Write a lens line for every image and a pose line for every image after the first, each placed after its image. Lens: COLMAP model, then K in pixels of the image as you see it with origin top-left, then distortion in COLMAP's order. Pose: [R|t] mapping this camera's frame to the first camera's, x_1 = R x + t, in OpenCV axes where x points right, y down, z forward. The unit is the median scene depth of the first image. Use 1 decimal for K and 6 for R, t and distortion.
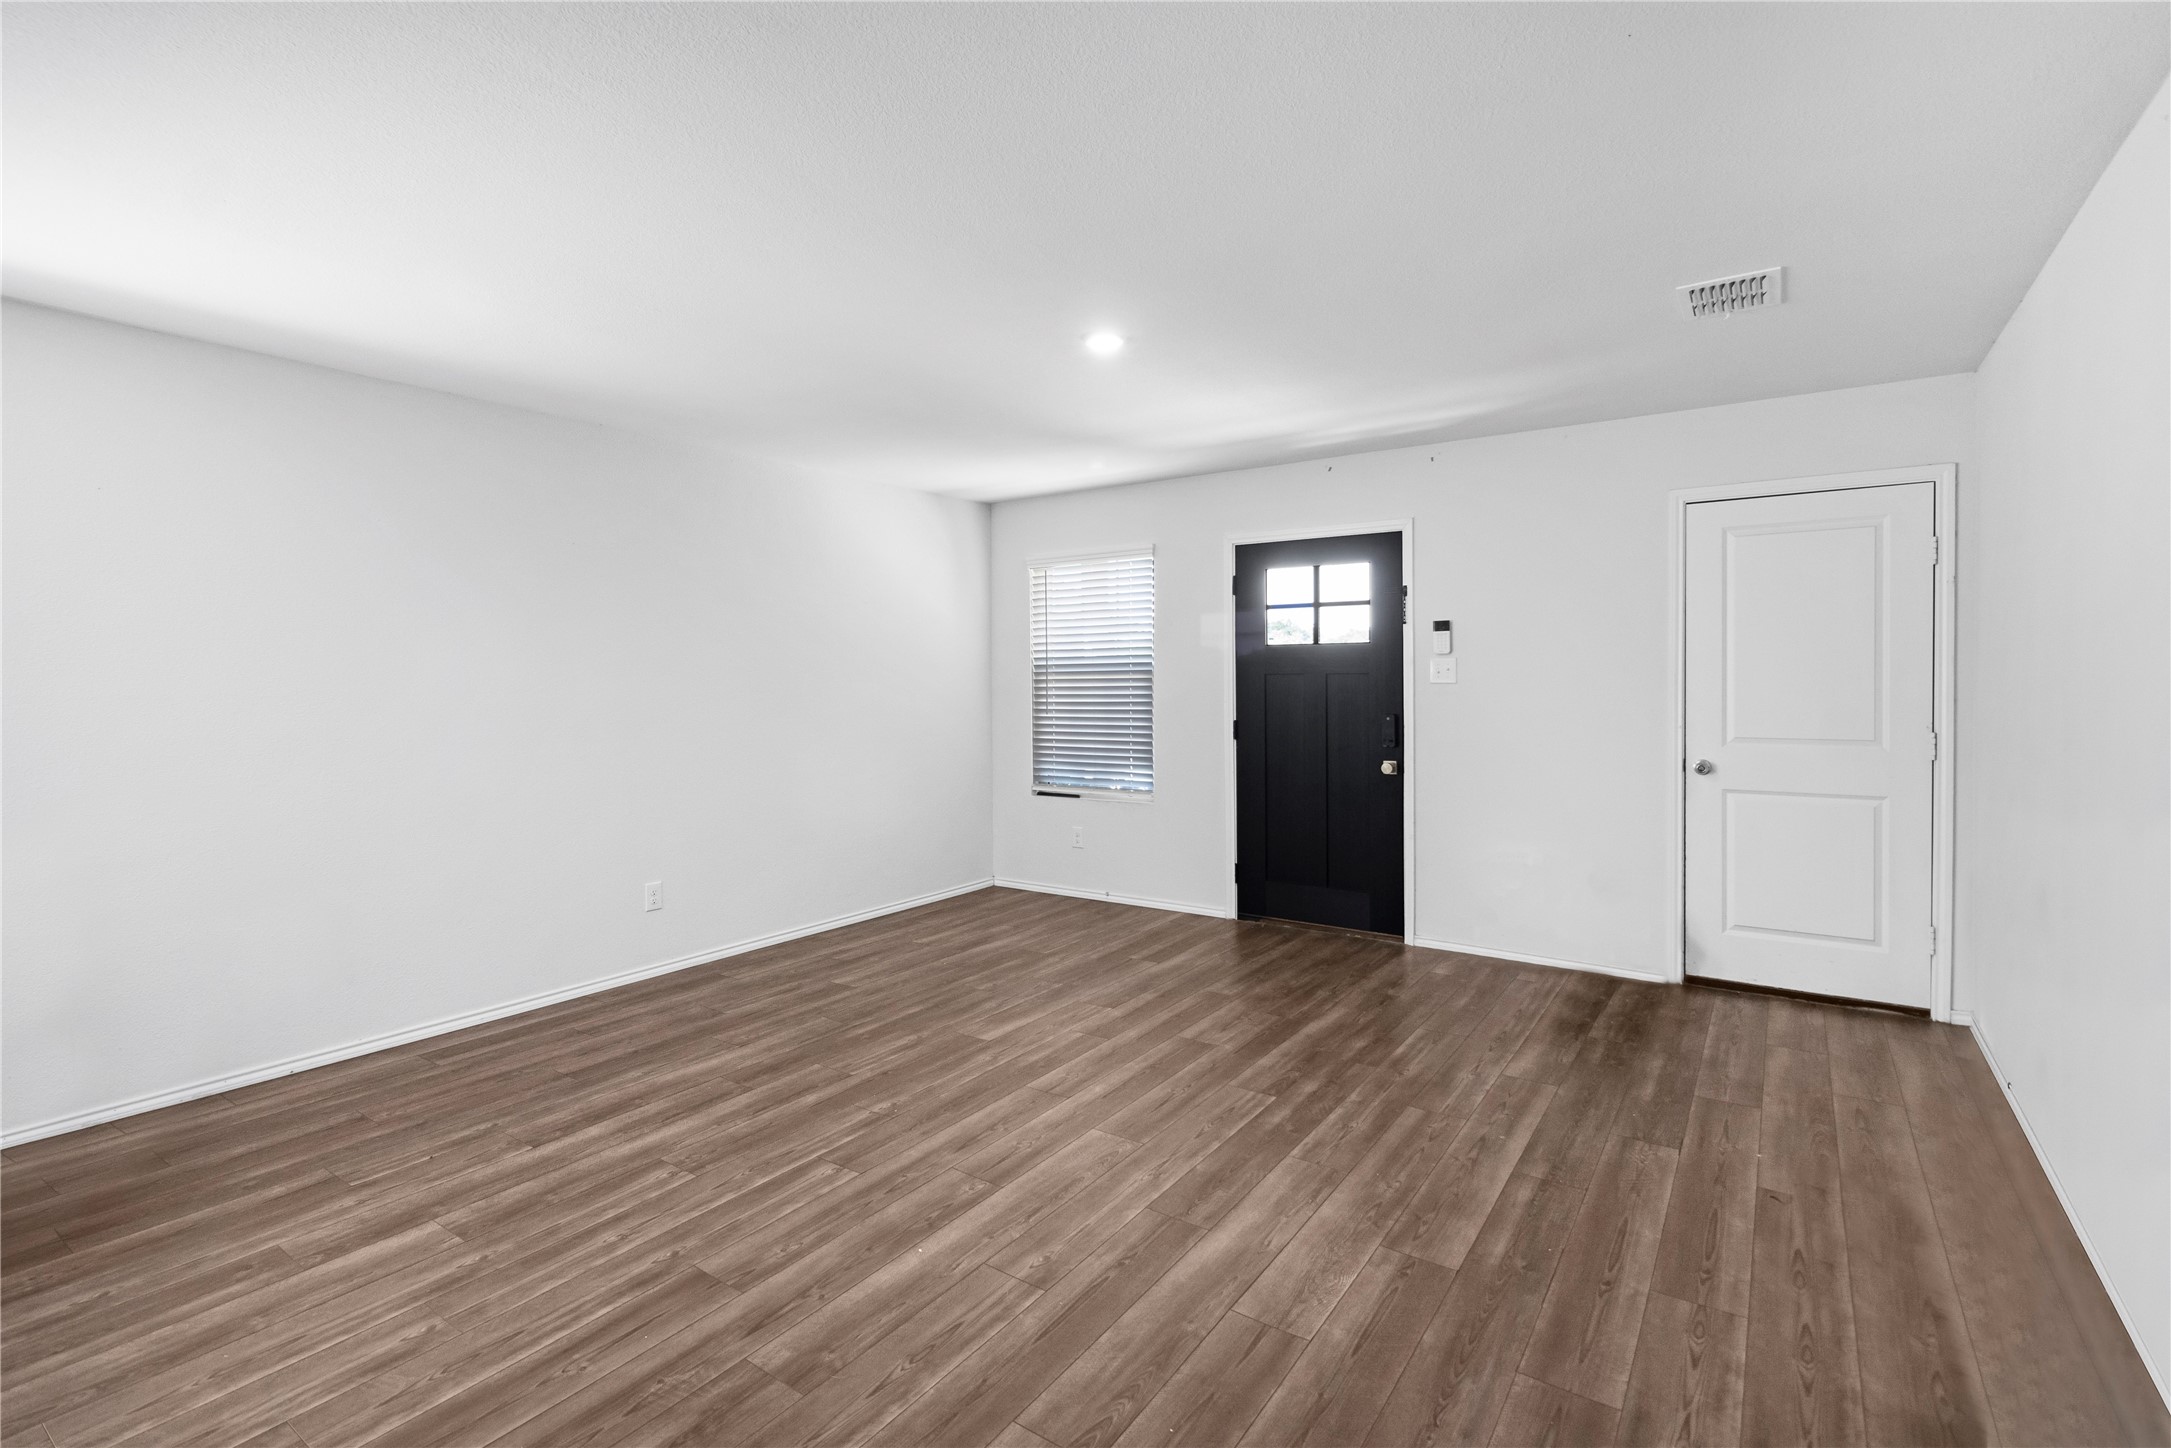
lens RADIAL K [[1013.8, 0, 1084.3], [0, 1013.8, 699.1], [0, 0, 1]] dist [-0.001757, -0.000676]
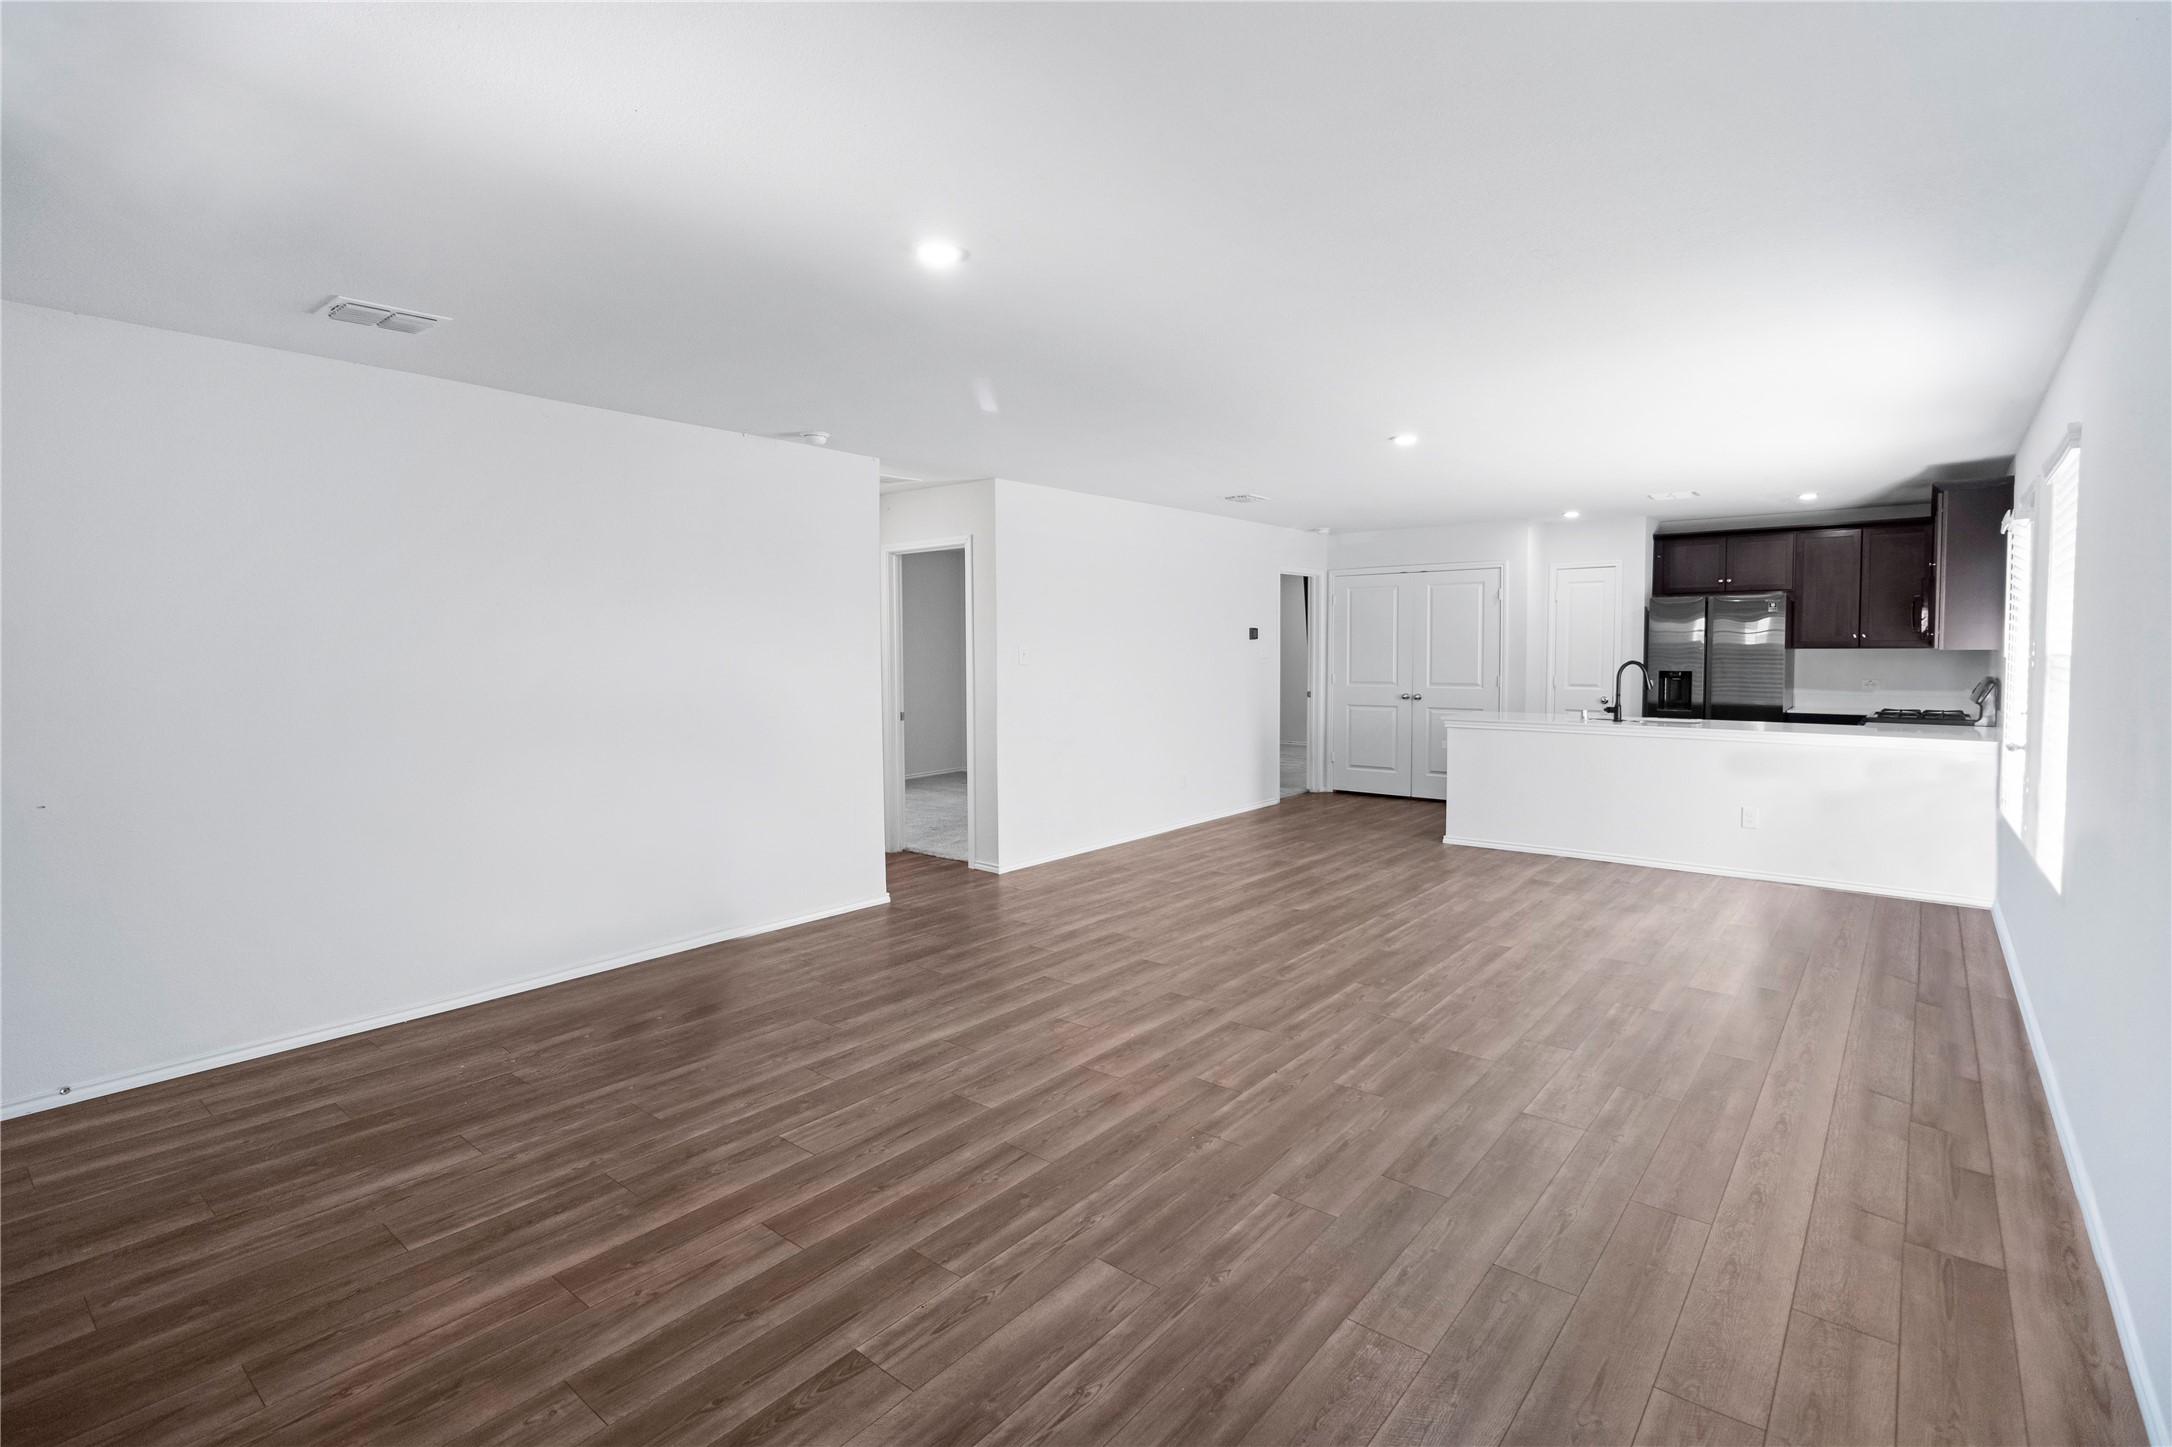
lens RADIAL K [[1014.3, 0, 1084.8], [0, 1014.3, 698.6], [0, 0, 1]] dist [-0.001757, -0.000676]
pose [[-0.996754, 0.006515, 0.080240, -0.134181], [0.012338, 0.997308, 0.072285, -0.051562], [-0.079553, 0.073040, -0.994151, 1.552075]]
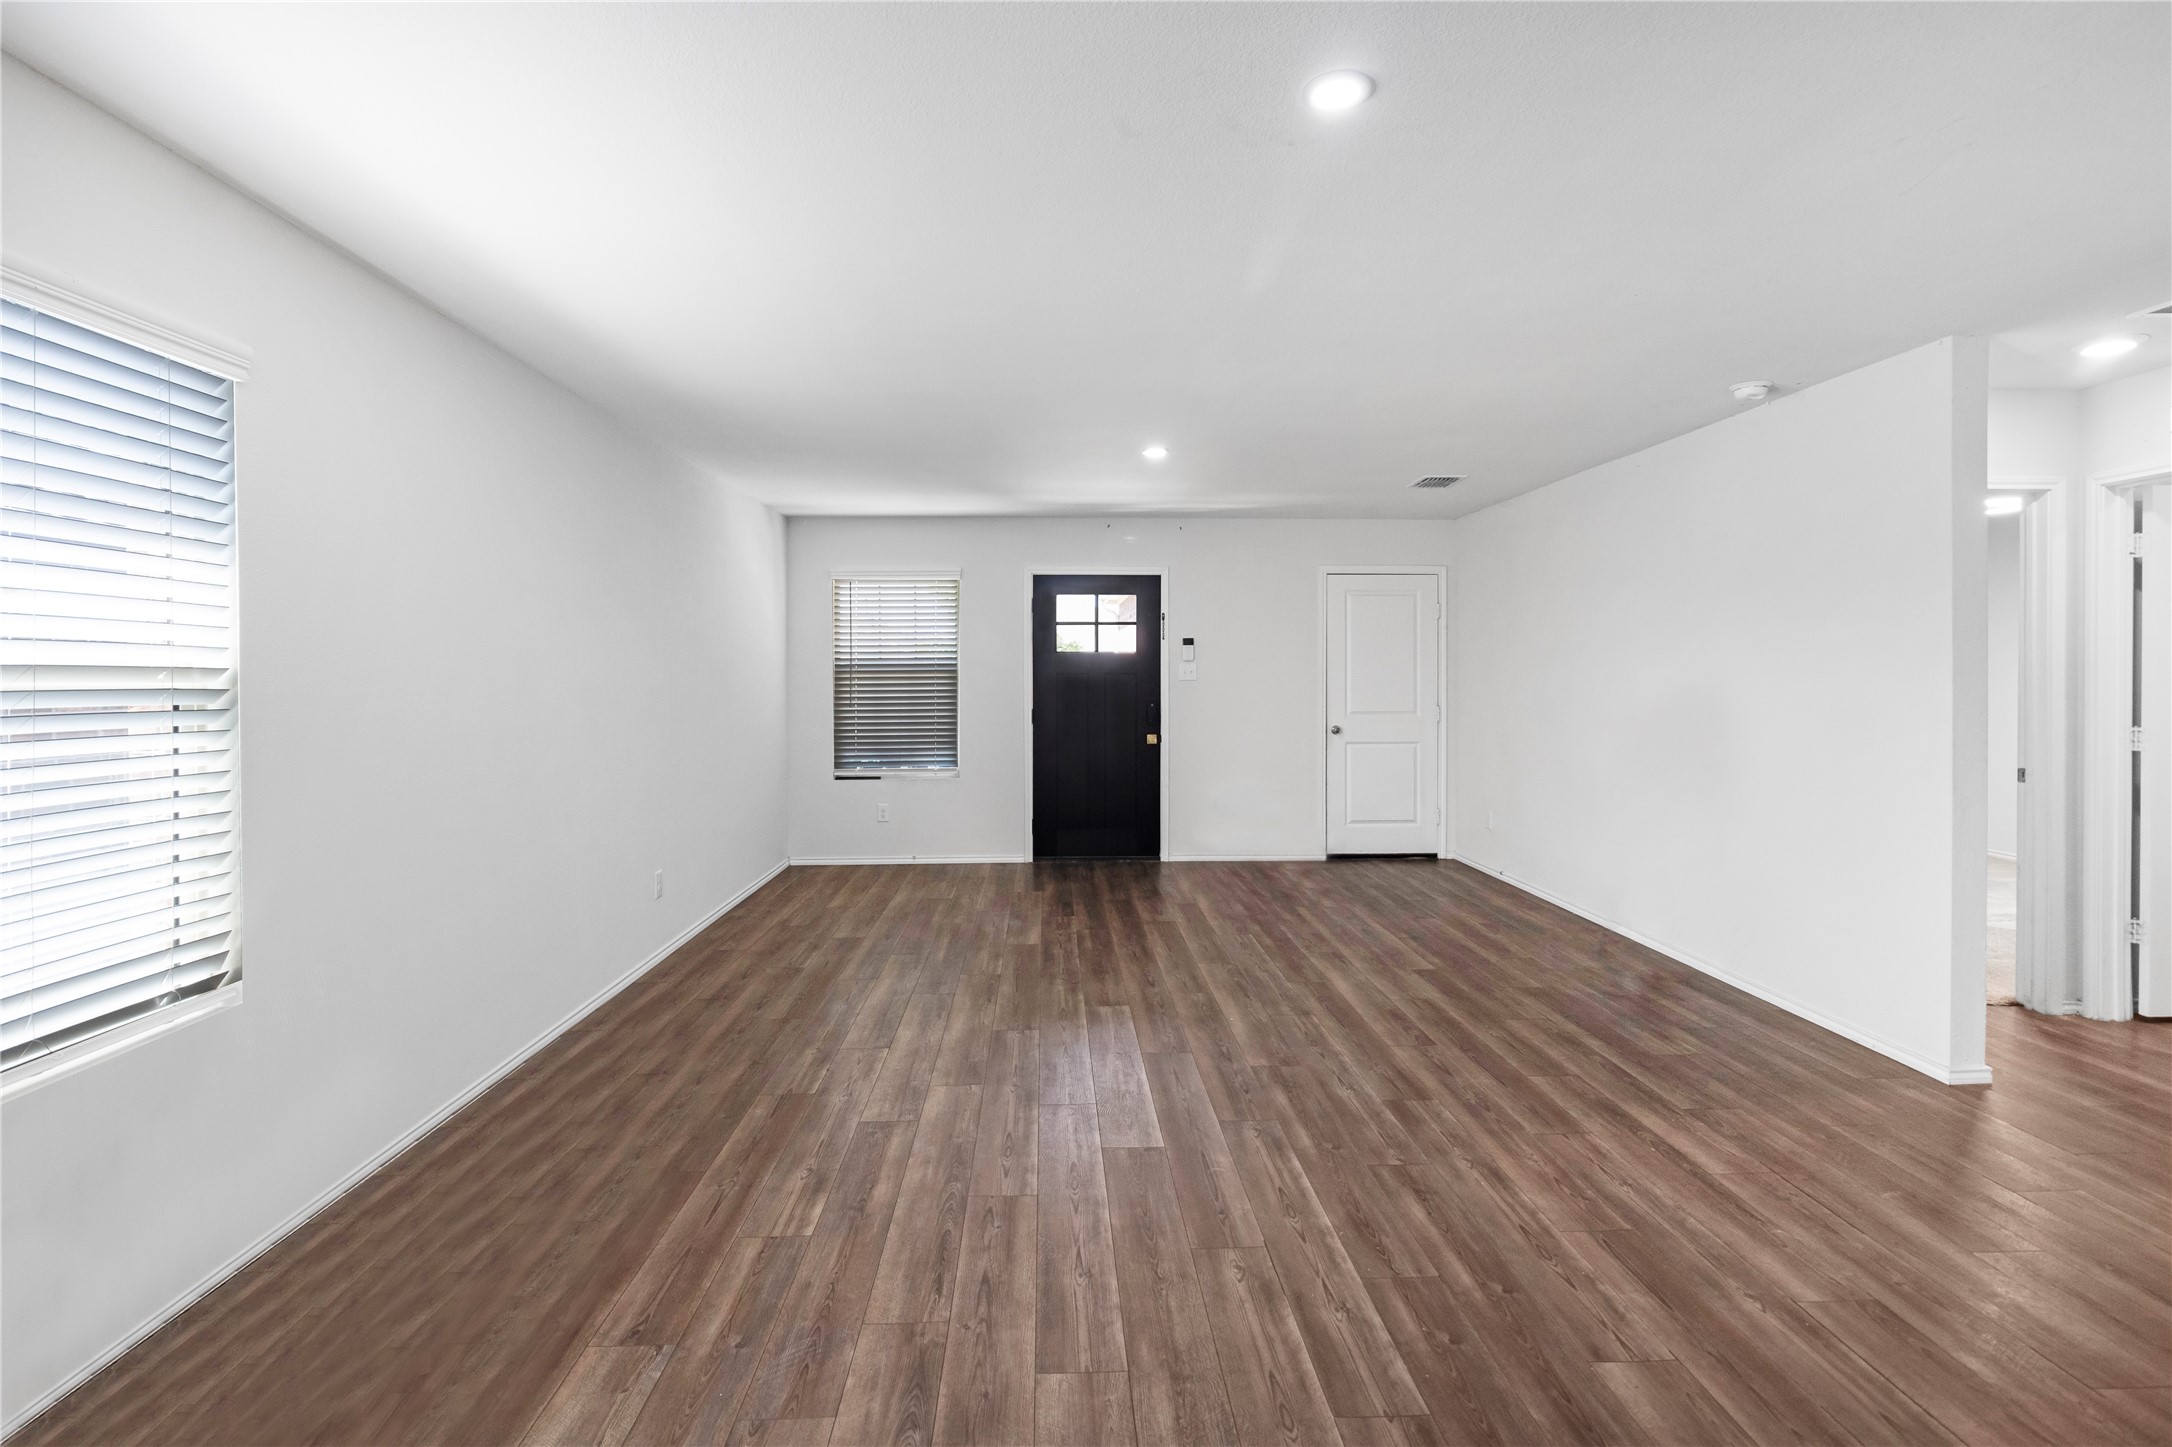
lens RADIAL K [[1014.3, 0, 1084.8], [0, 1014.3, 698.6], [0, 0, 1]] dist [-0.001757, -0.000676]
pose [[0.797625, -0.009890, 0.603073, -0.835383], [0.010078, 0.999945, 0.003069, 0.005836], [-0.603069, 0.003629, 0.797680, -0.114476]]
